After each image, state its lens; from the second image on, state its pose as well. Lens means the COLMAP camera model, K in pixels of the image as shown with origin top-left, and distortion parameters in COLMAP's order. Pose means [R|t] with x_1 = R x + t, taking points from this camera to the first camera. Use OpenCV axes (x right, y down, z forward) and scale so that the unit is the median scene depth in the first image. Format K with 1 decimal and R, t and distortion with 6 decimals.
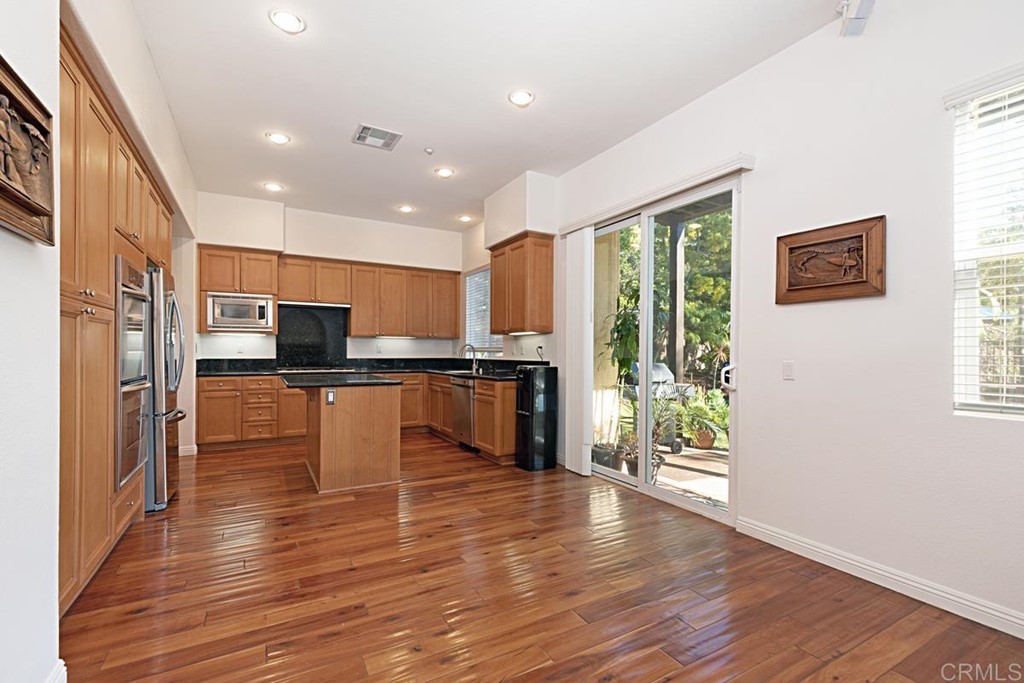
lens RADIAL K [[450.0, 0, 512.0], [0, 450.0, 341.5], [0, 0, 1]] dist [0.001828, 0.000391]
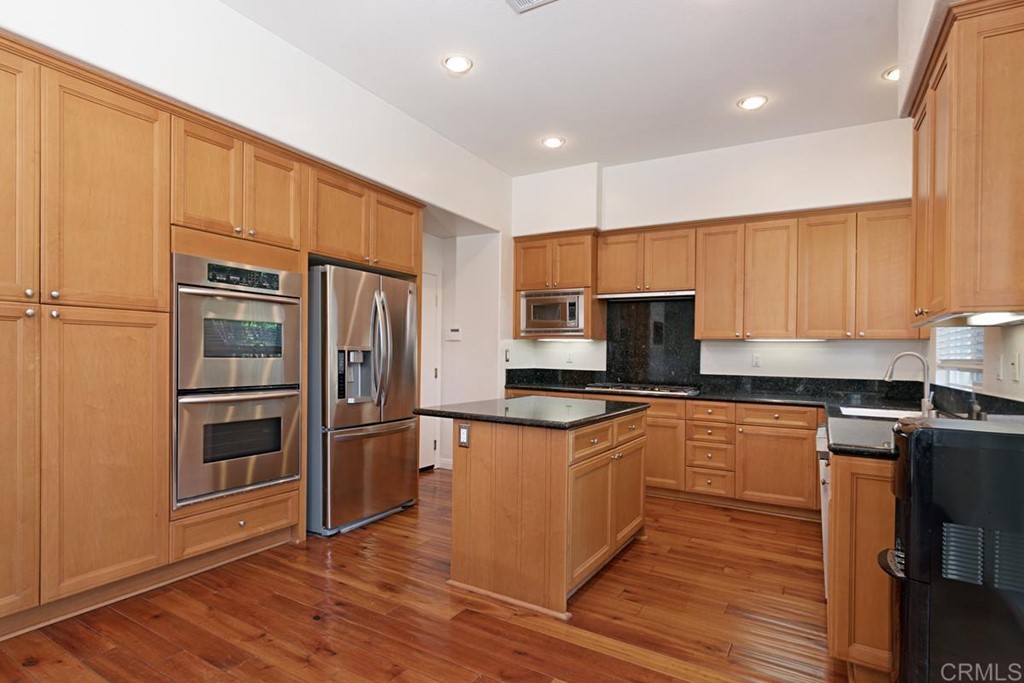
lens RADIAL K [[518.2, 0, 513.4], [0, 518.2, 354.5], [0, 0, 1]] dist [-0.002421, -0.000201]
pose [[0.505213, 0.003731, -0.862987, 0.157368], [0.002925, 0.999978, 0.006036, 0.004303], [0.862990, -0.005574, 0.505190, 0.433775]]
